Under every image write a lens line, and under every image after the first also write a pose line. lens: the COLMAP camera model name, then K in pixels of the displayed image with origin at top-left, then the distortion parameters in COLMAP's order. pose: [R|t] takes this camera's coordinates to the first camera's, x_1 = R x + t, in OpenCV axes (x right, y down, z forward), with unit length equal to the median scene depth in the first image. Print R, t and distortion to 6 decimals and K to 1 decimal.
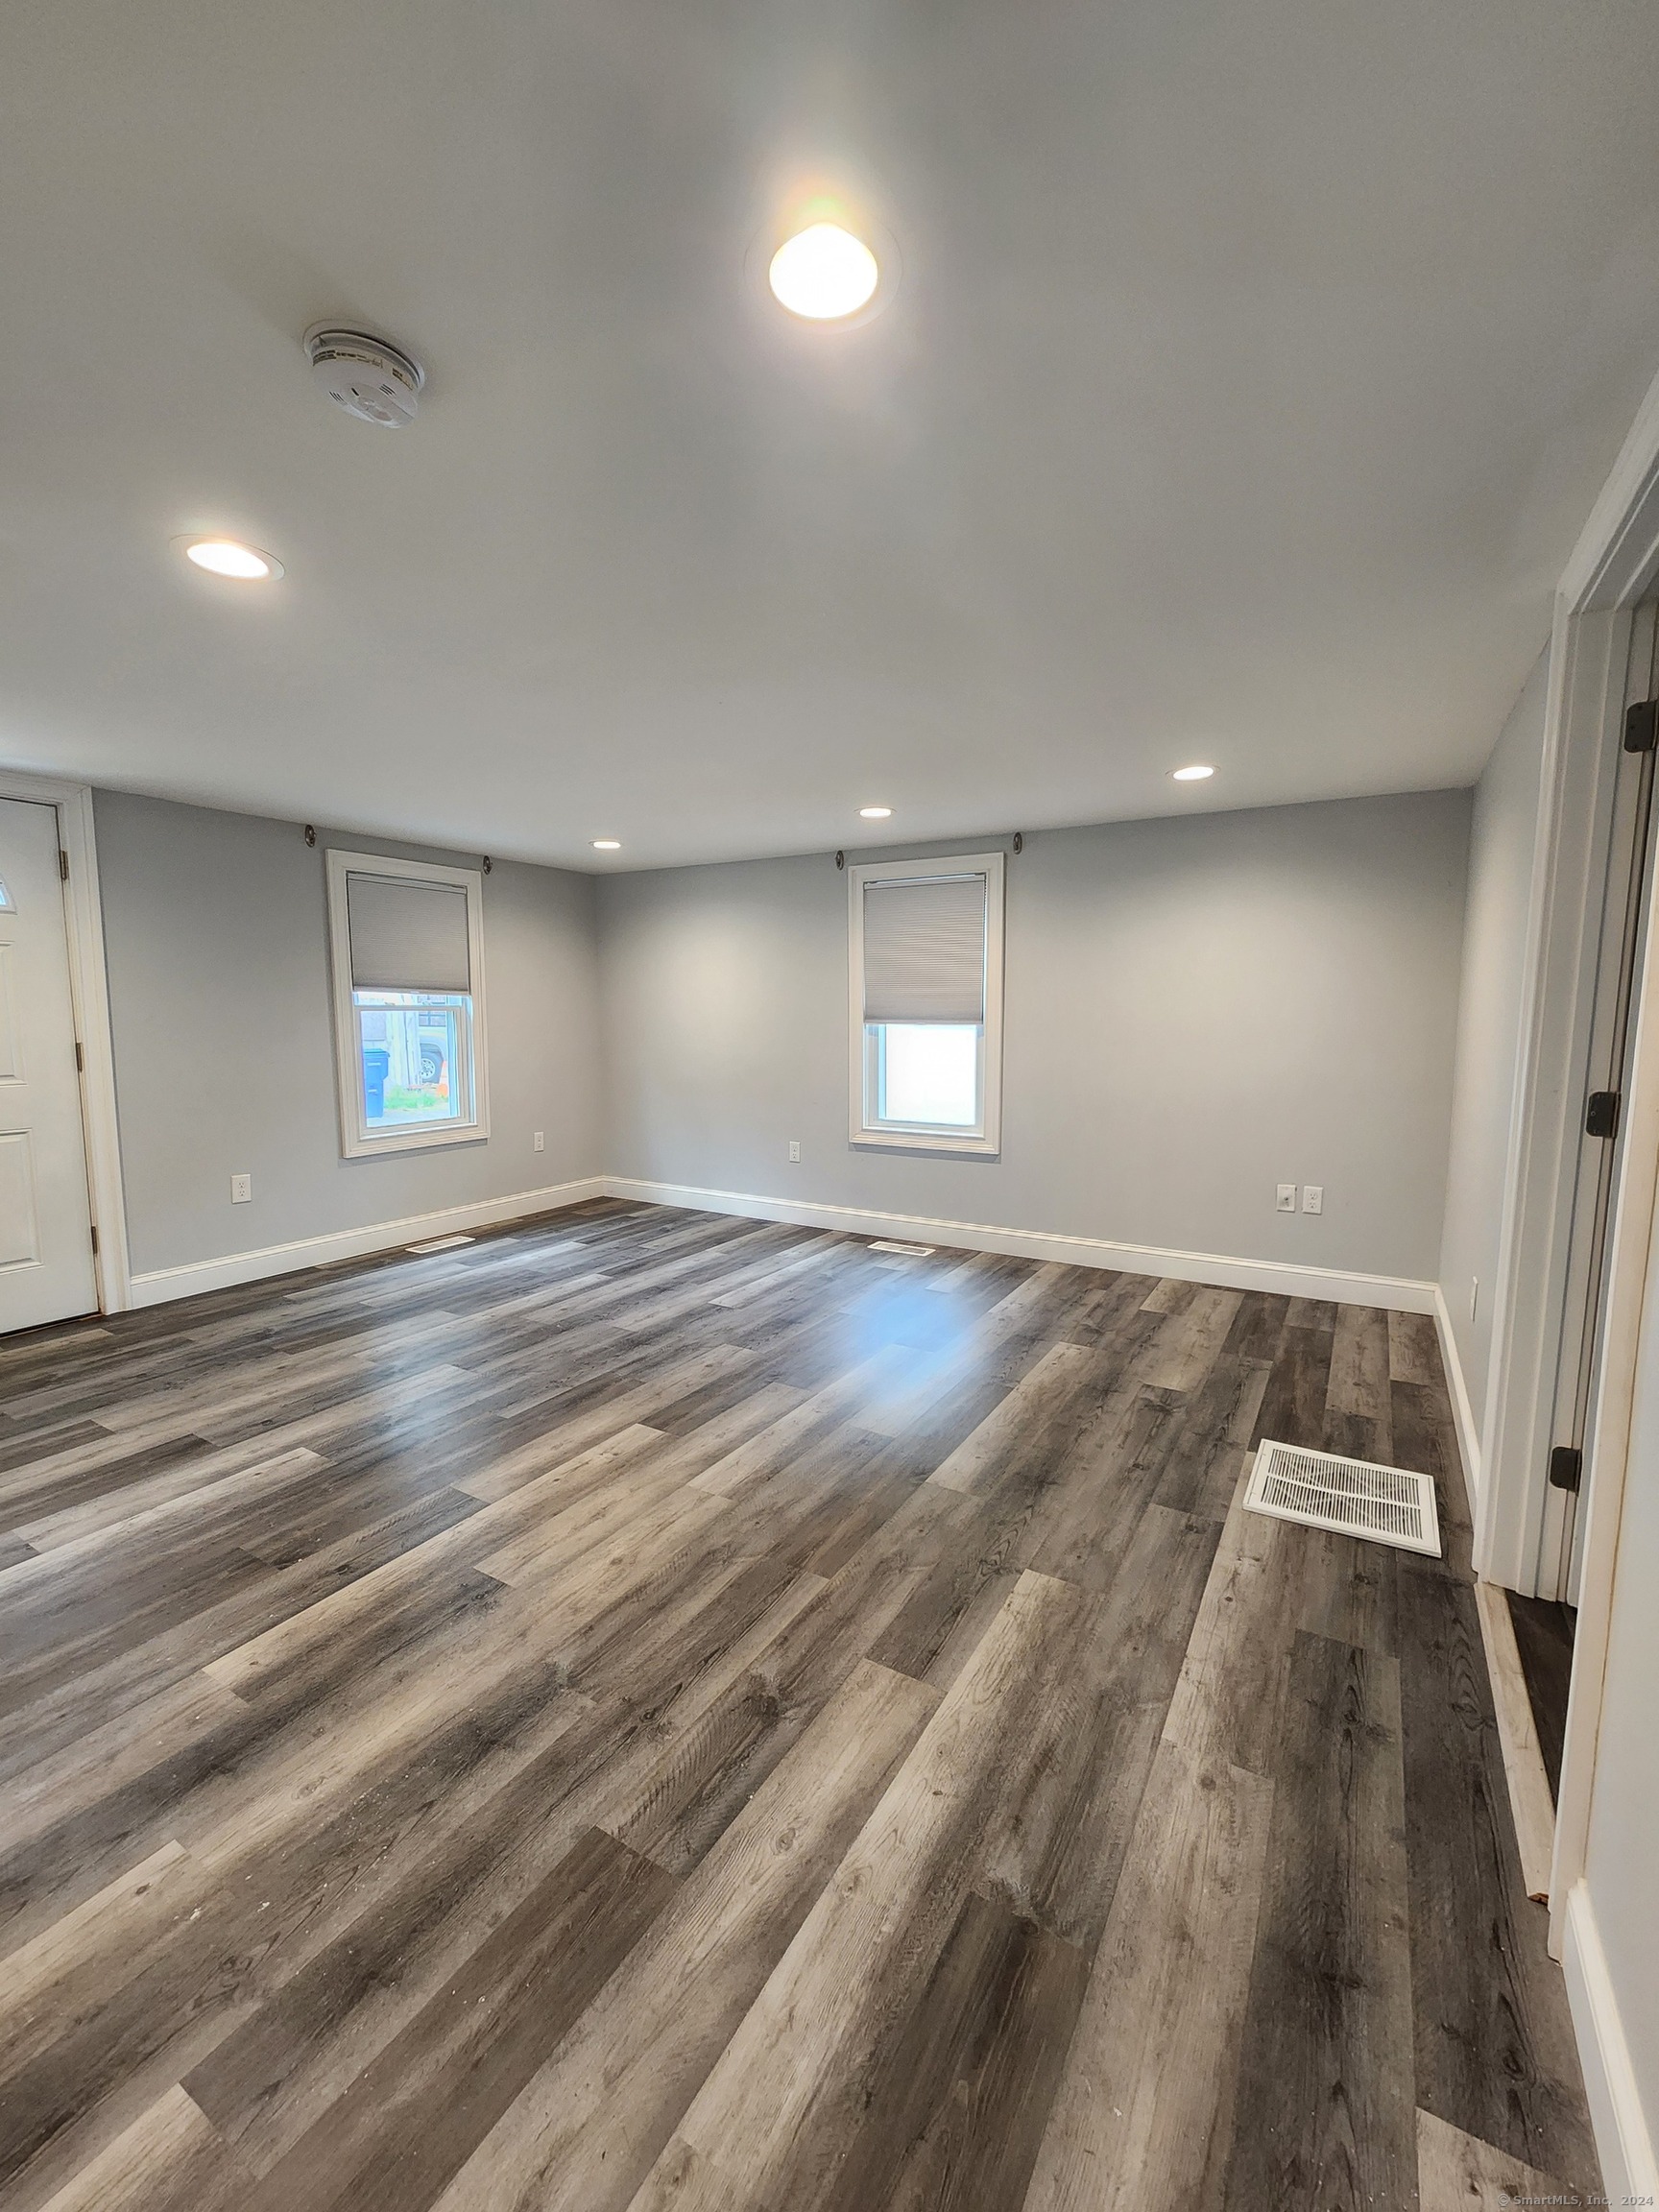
lens RADIAL K [[900.4, 0, 823.2], [0, 900.4, 1102.5], [0, 0, 1]] dist [-0.006177, 0.002135]
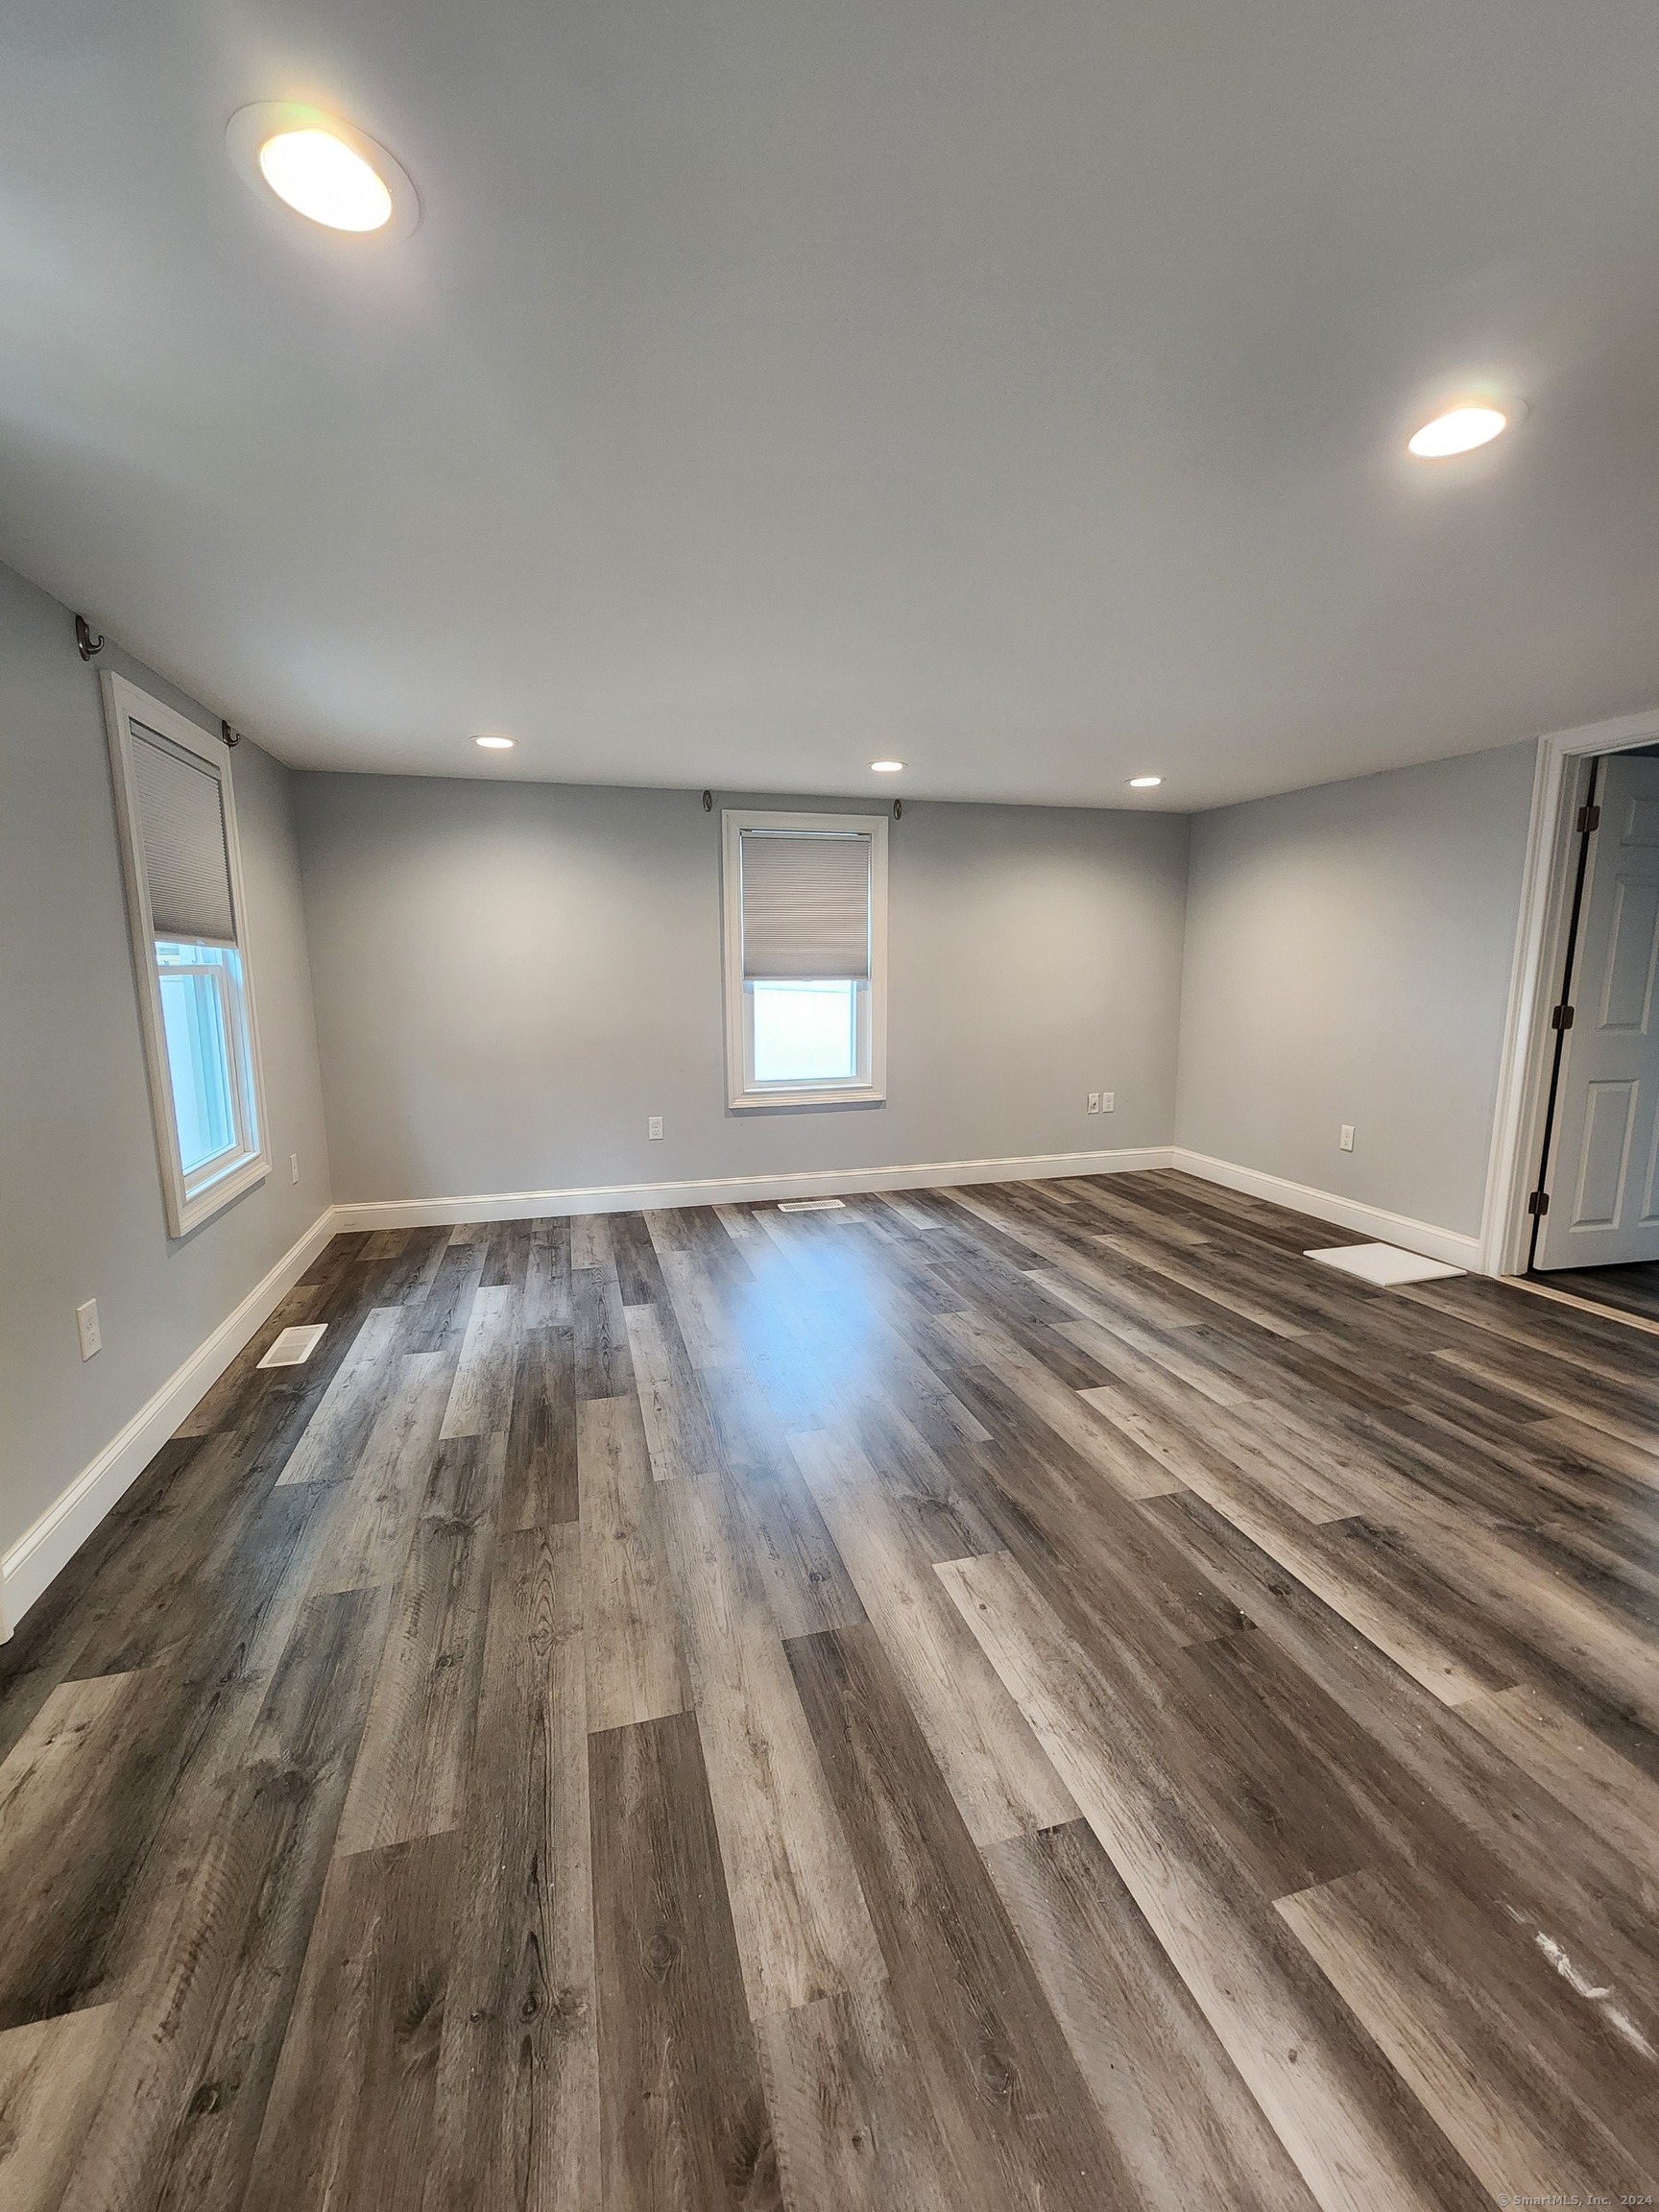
lens RADIAL K [[900.4, 0, 819.1], [0, 900.4, 1104.7], [0, 0, 1]] dist [-0.006177, 0.002135]
pose [[0.686475, -0.119173, 0.717322, -0.794134], [0.079964, 0.992868, 0.088426, -0.048020], [-0.722744, -0.003343, 0.691108, 0.388272]]
